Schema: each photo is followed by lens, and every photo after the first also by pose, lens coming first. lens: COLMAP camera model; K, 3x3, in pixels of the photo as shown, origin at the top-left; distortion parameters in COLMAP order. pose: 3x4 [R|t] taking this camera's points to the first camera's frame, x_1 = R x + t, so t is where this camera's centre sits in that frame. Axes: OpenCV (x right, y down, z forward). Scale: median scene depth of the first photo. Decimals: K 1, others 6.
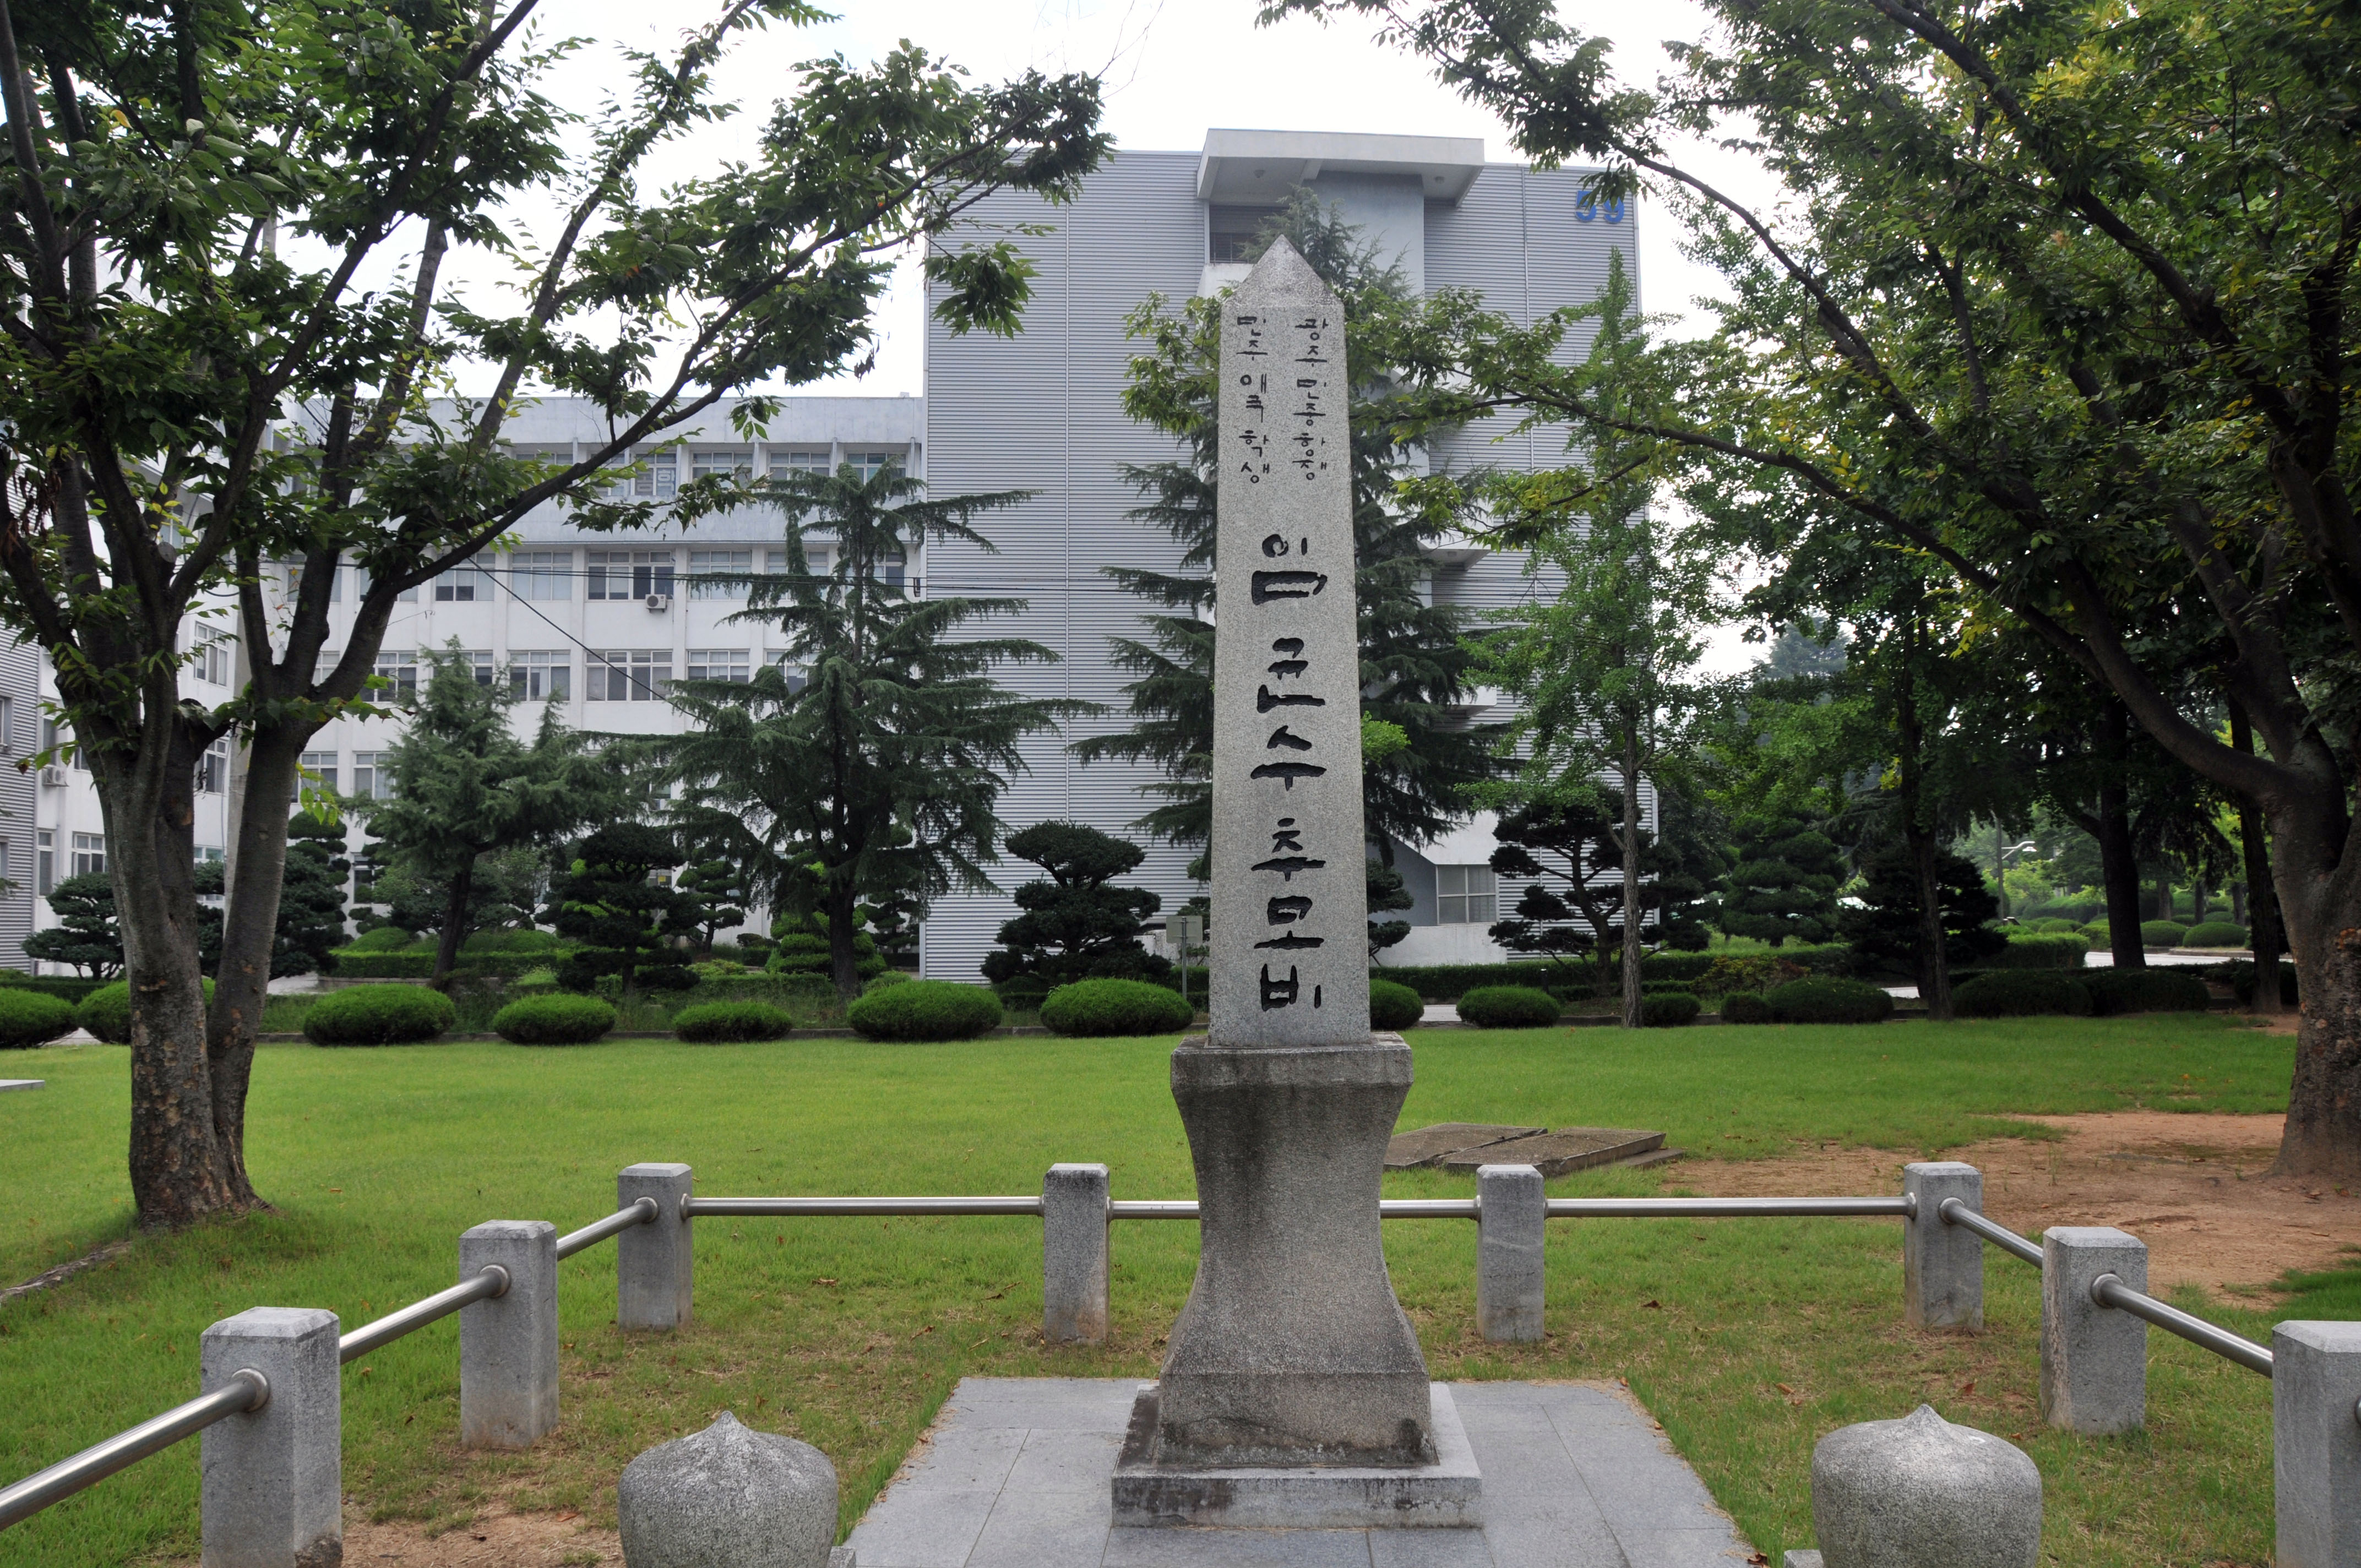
lens RADIAL K [[1952.9, 0, 1125.8], [0, 1952.9, 788.6], [0, 0, 1]] dist [-0.159038, 0.082679]
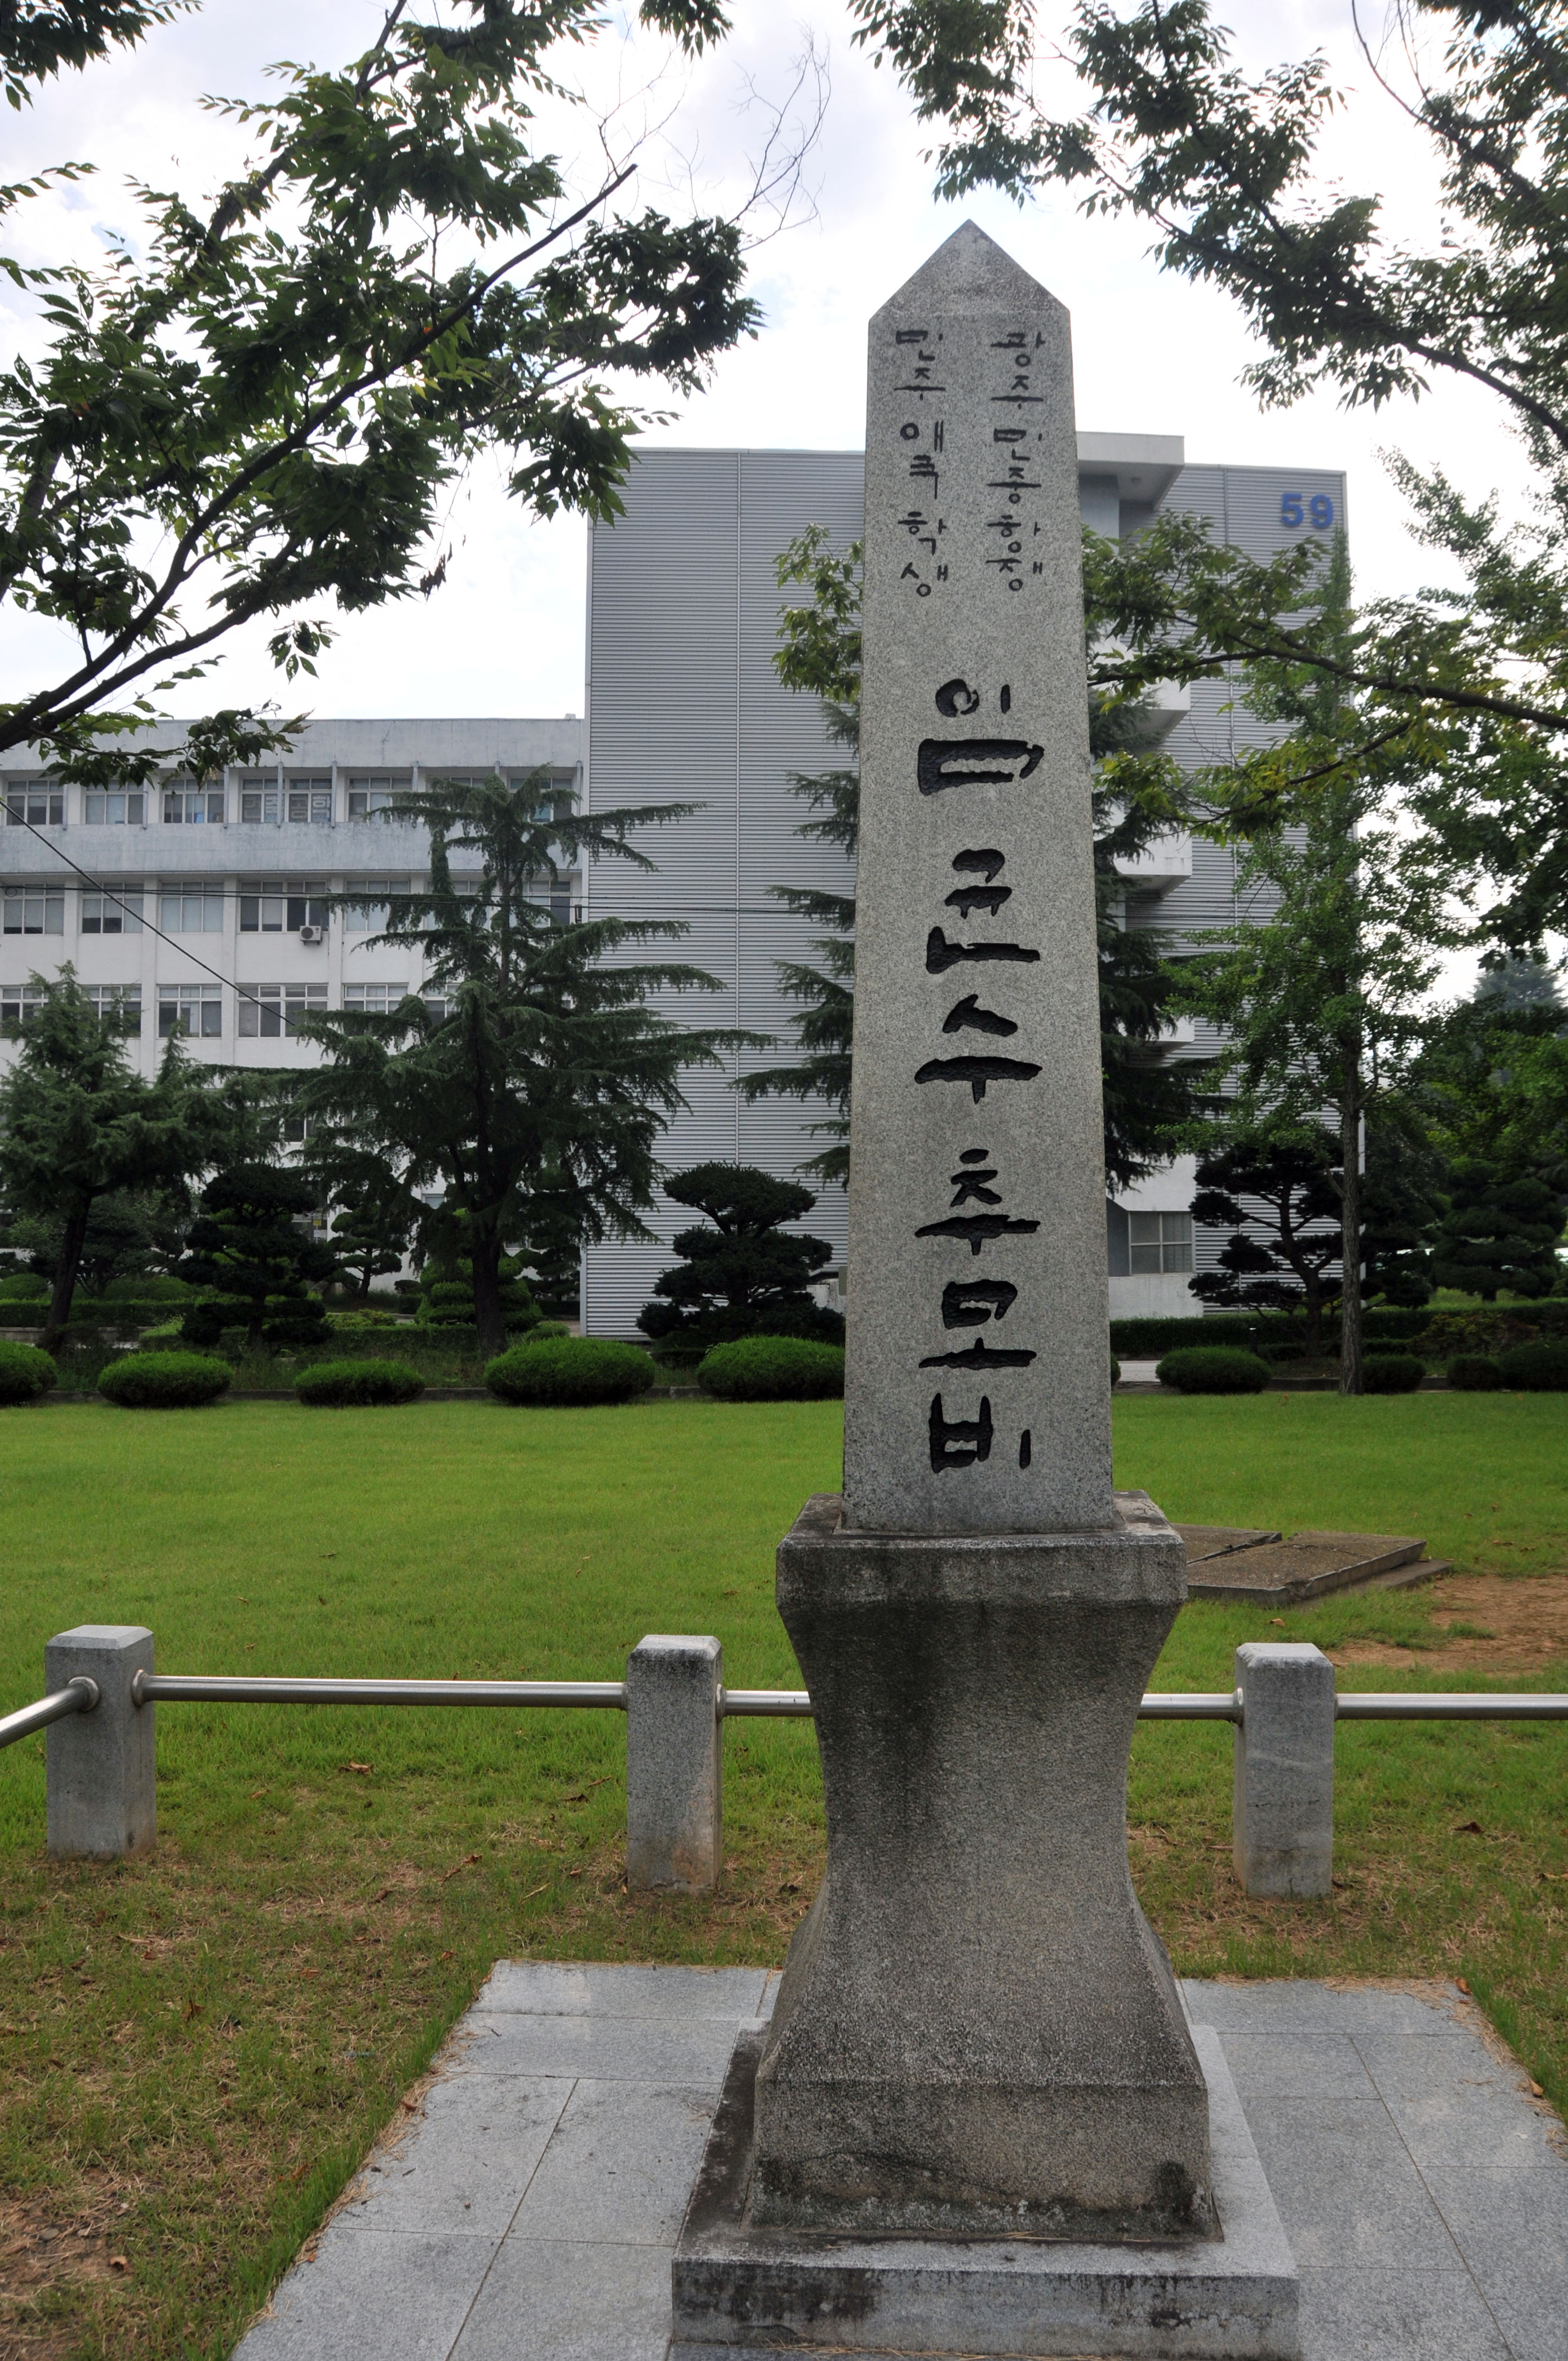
lens RADIAL K [[1952.8, 0, 795.0], [0, 1952.8, 1189.6], [0, 0, 1]] dist [-0.159038, 0.082679]
pose [[0.999971, 0.003438, -0.006759, 0.017295], [-0.003237, 0.999560, 0.029476, 0.005488], [0.006858, -0.029453, 0.999543, 0.221482]]
